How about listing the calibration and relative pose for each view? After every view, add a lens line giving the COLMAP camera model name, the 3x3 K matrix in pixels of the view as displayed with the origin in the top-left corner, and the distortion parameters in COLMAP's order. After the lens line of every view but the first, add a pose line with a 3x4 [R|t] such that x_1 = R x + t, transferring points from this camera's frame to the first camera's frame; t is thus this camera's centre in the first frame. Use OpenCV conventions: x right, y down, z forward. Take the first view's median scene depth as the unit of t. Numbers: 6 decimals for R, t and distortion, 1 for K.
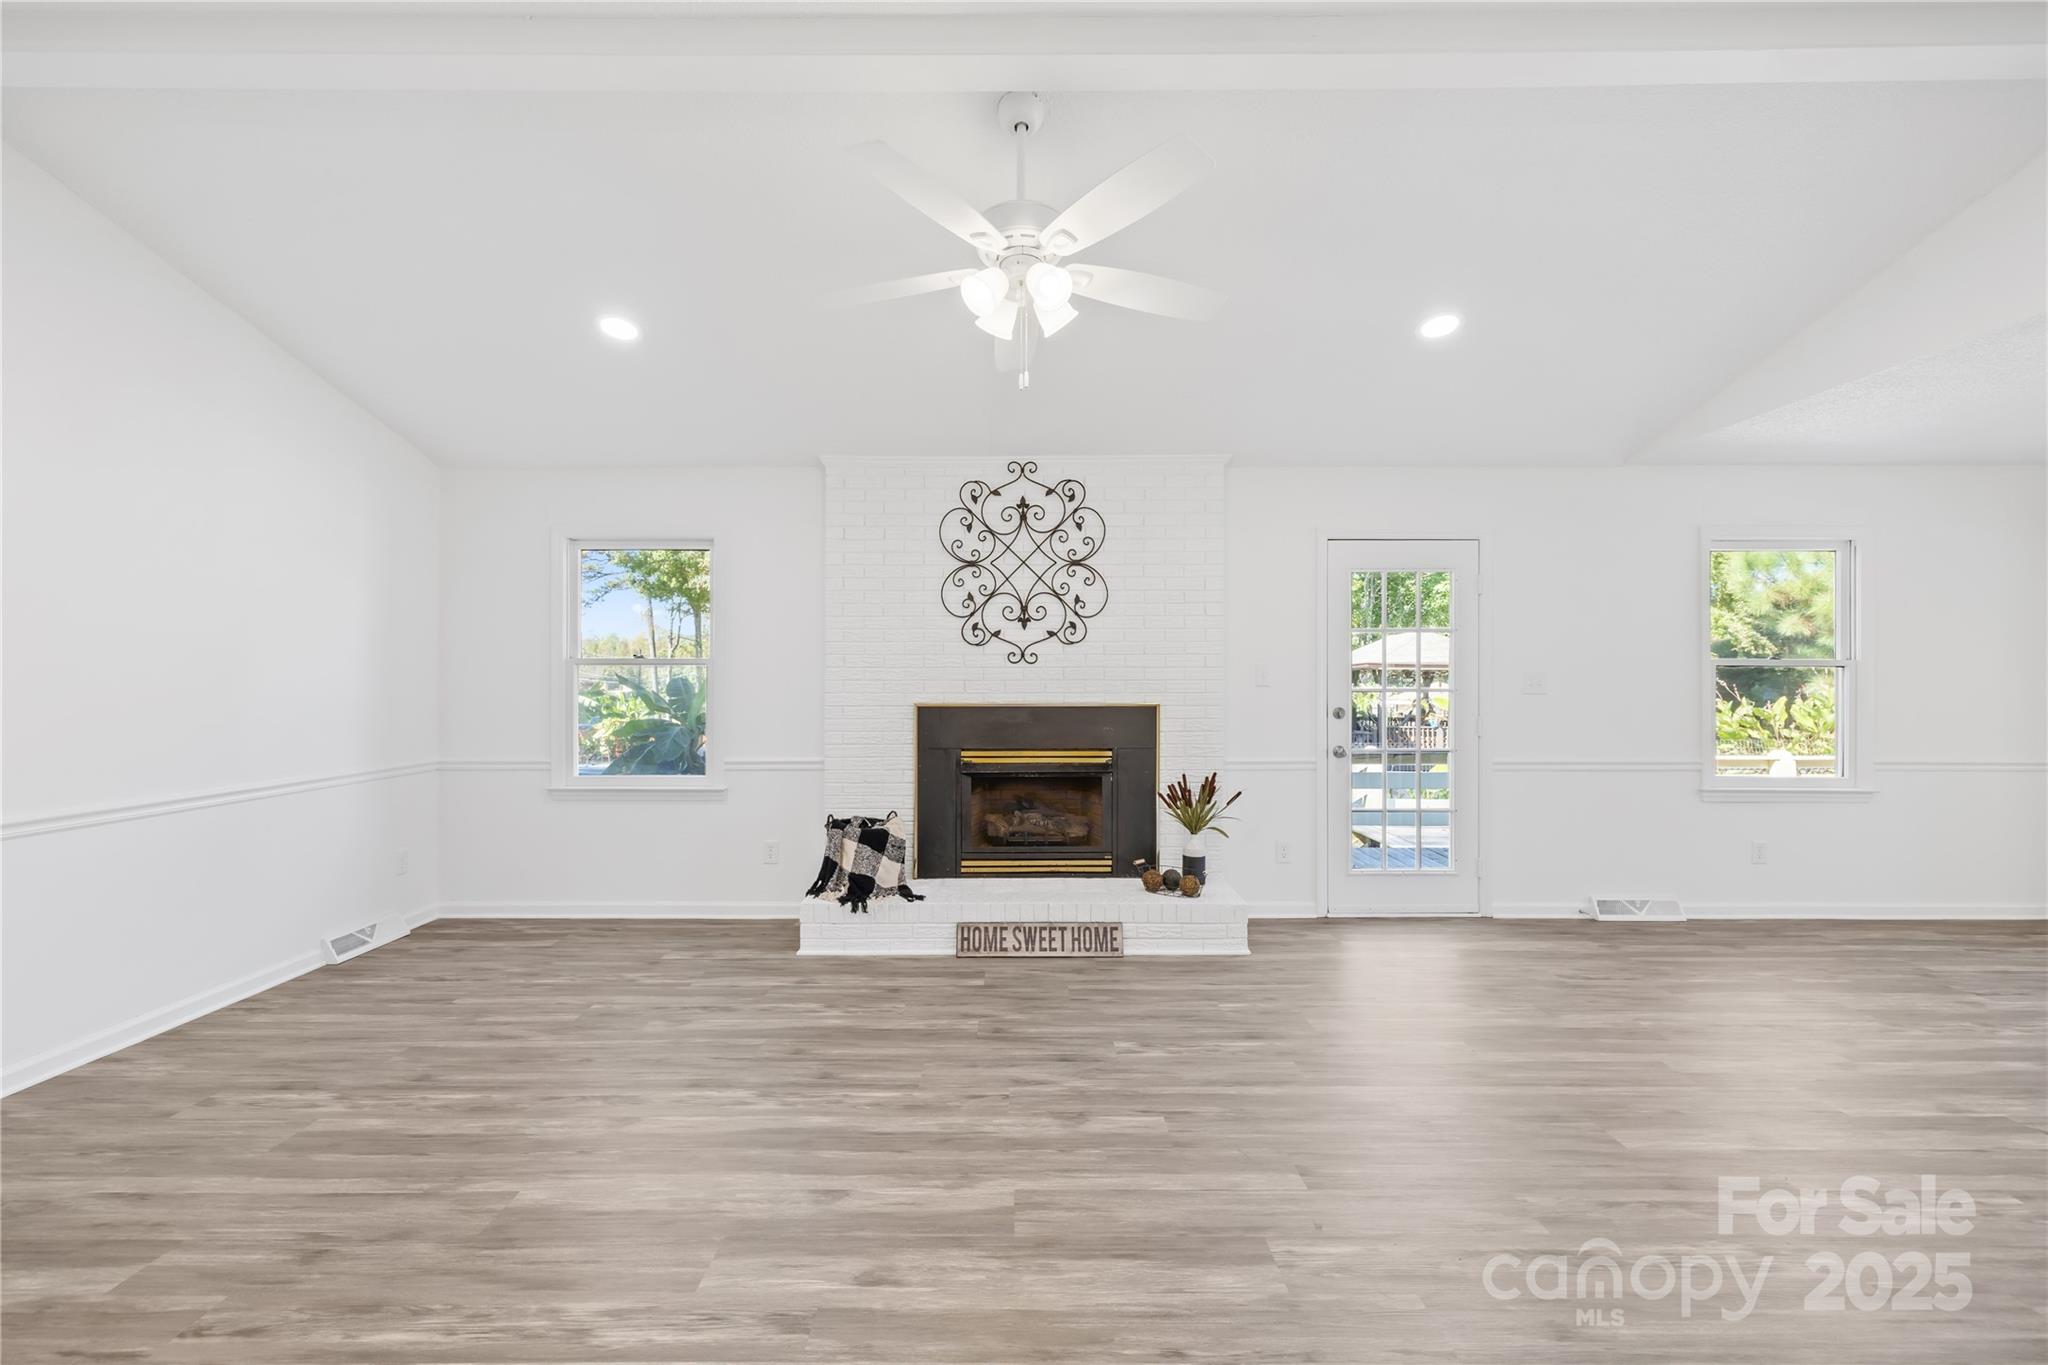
lens RADIAL K [[863.0, 0, 1016.0], [0, 863.0, 682.6], [0, 0, 1]] dist [-0.000046, 0.000014]
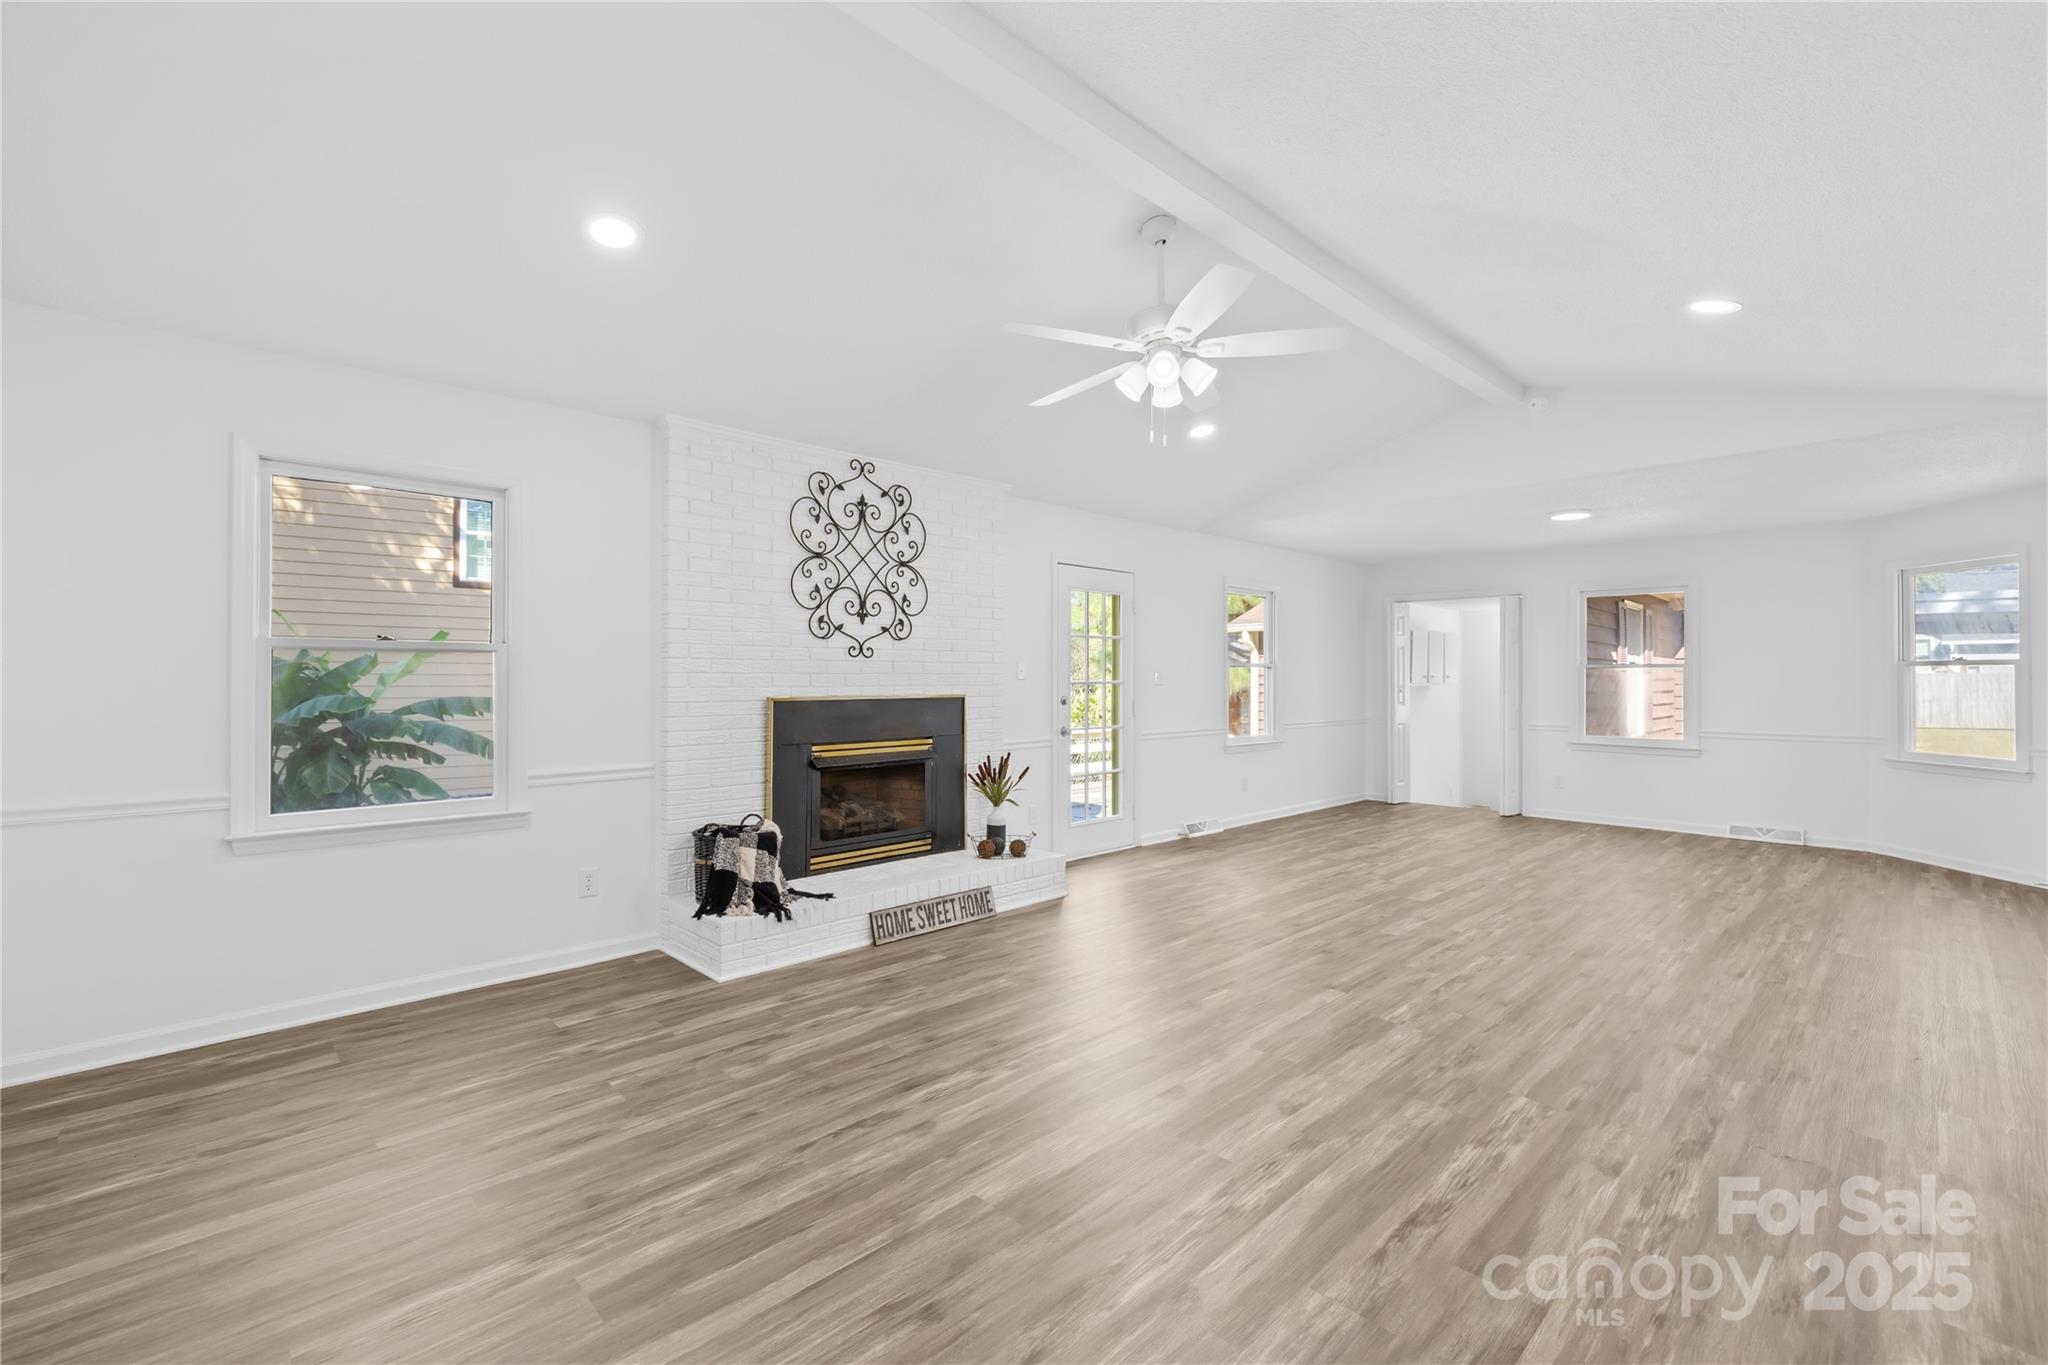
lens RADIAL K [[883.3, 0, 1023.7], [0, 883.3, 669.4], [0, 0, 1]] dist [-0.000340, -0.000014]
pose [[0.716344, 0.007985, 0.697701, -0.587073], [-0.001409, 0.999949, -0.009998, 0.002260], [-0.697745, 0.006178, 0.716319, 0.114749]]
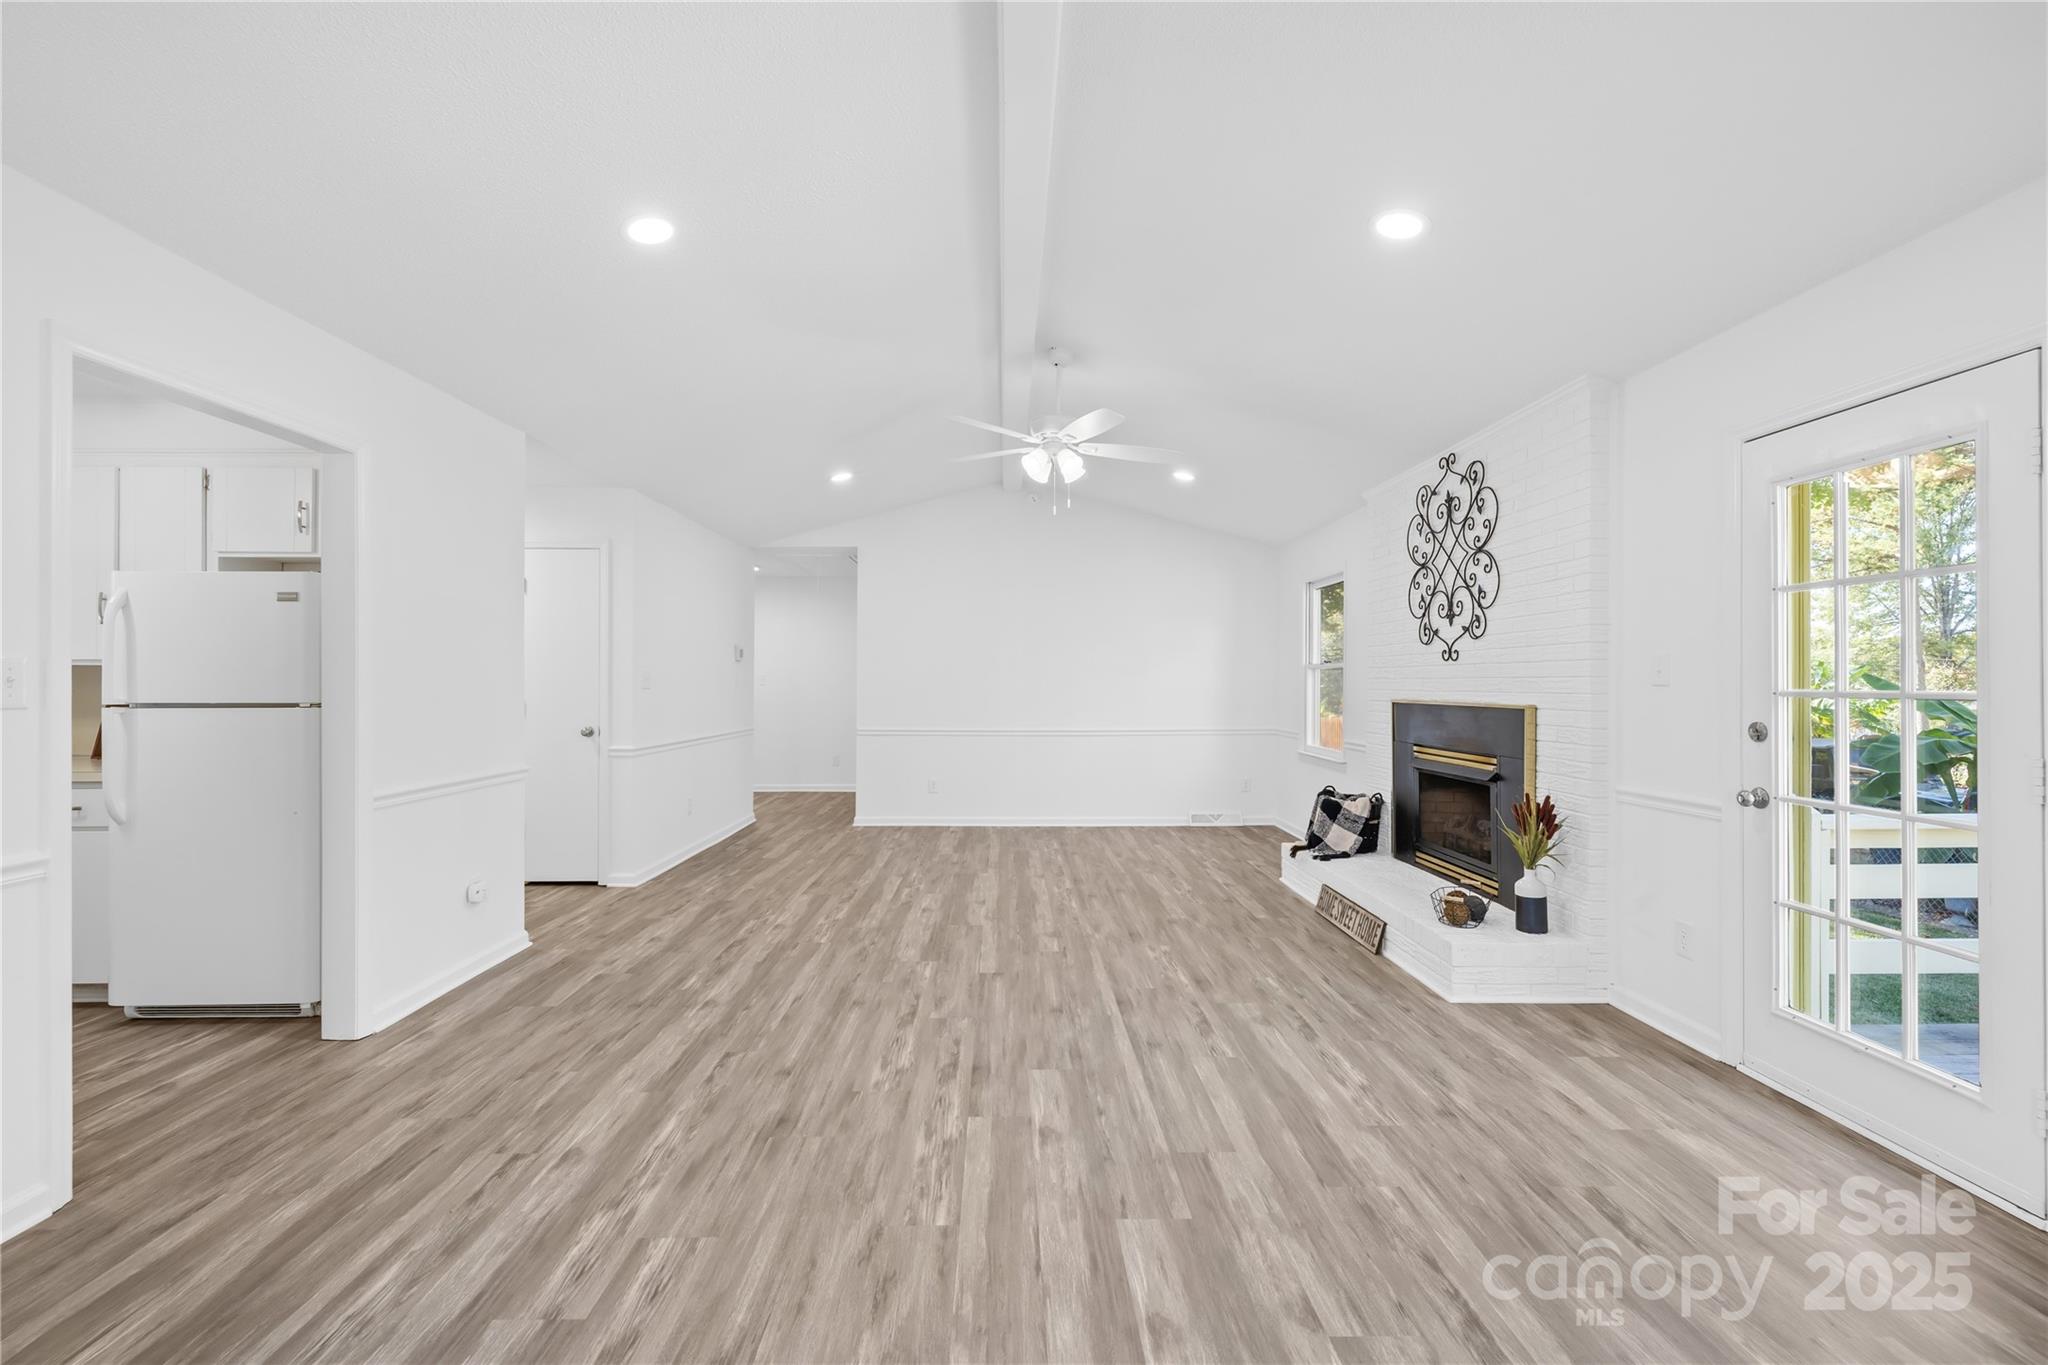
lens RADIAL K [[863.0, 0, 1016.0], [0, 863.0, 682.6], [0, 0, 1]] dist [-0.000046, 0.000014]
pose [[0.013691, 0.000964, -0.999906, 0.980498], [-0.000960, 0.999999, 0.000951, 0.001644], [0.999906, 0.000947, 0.013692, 0.497352]]
